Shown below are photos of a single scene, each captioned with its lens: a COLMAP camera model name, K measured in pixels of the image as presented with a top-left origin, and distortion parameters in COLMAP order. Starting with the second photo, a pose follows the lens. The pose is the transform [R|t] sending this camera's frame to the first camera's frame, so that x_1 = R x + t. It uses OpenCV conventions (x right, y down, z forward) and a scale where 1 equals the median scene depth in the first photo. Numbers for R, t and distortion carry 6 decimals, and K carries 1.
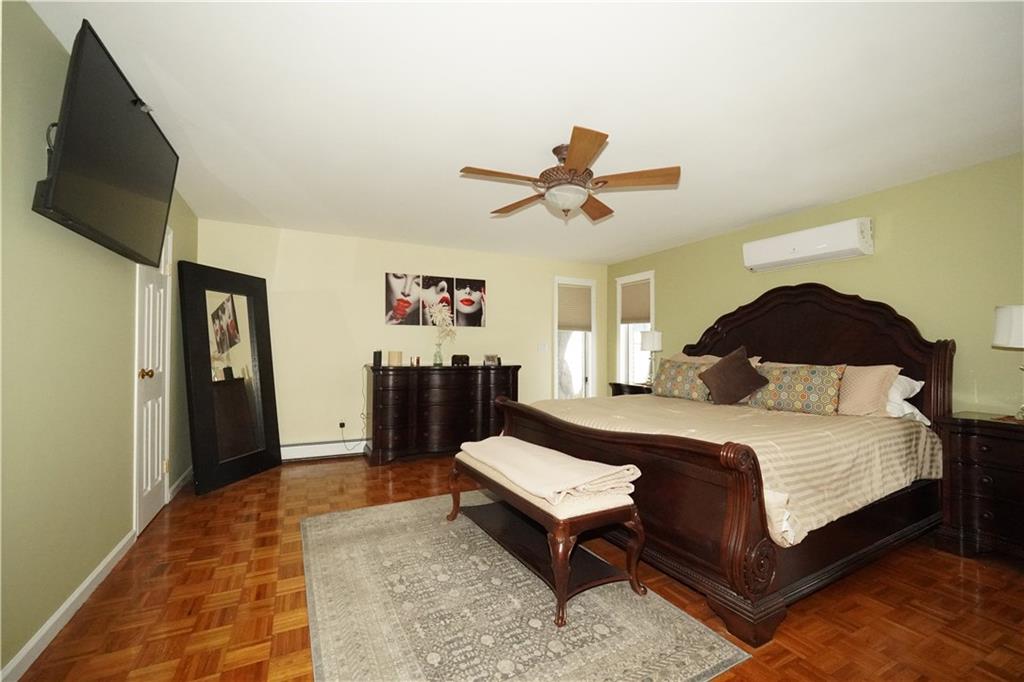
lens RADIAL K [[426.3, 0, 510.8], [0, 426.3, 343.6], [0, 0, 1]] dist [-0.020993, 0.007107]
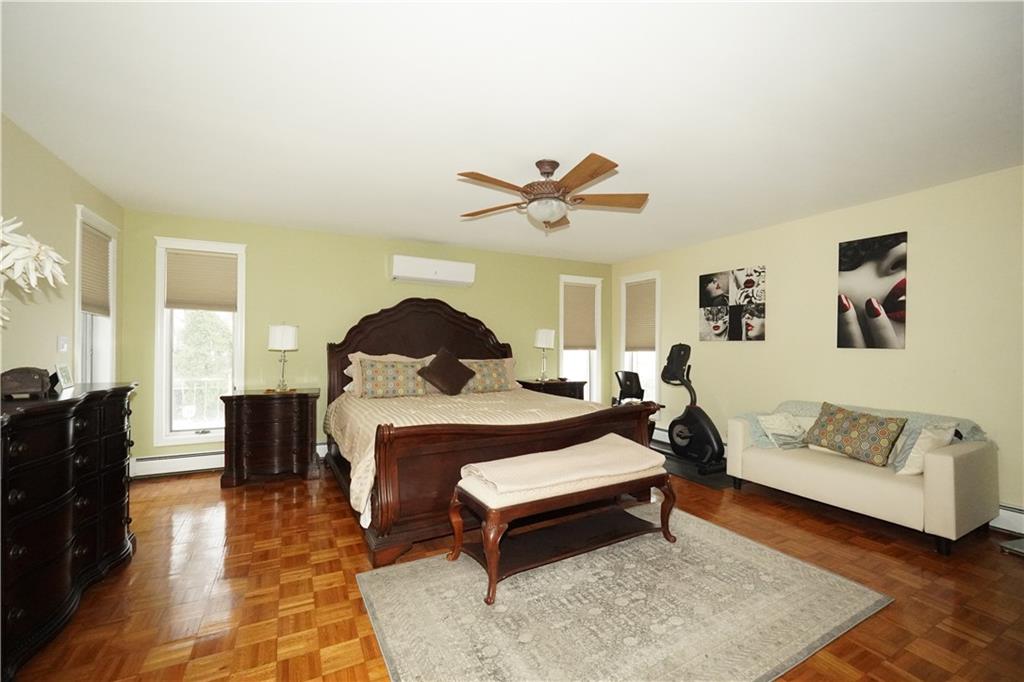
lens RADIAL K [[426.3, 0, 510.8], [0, 426.3, 343.6], [0, 0, 1]] dist [-0.020993, 0.007107]
pose [[-0.002685, -0.000643, 0.999996, -0.655188], [-0.021480, 0.999769, 0.000585, -0.006541], [-0.999766, -0.021478, -0.002698, 0.763135]]
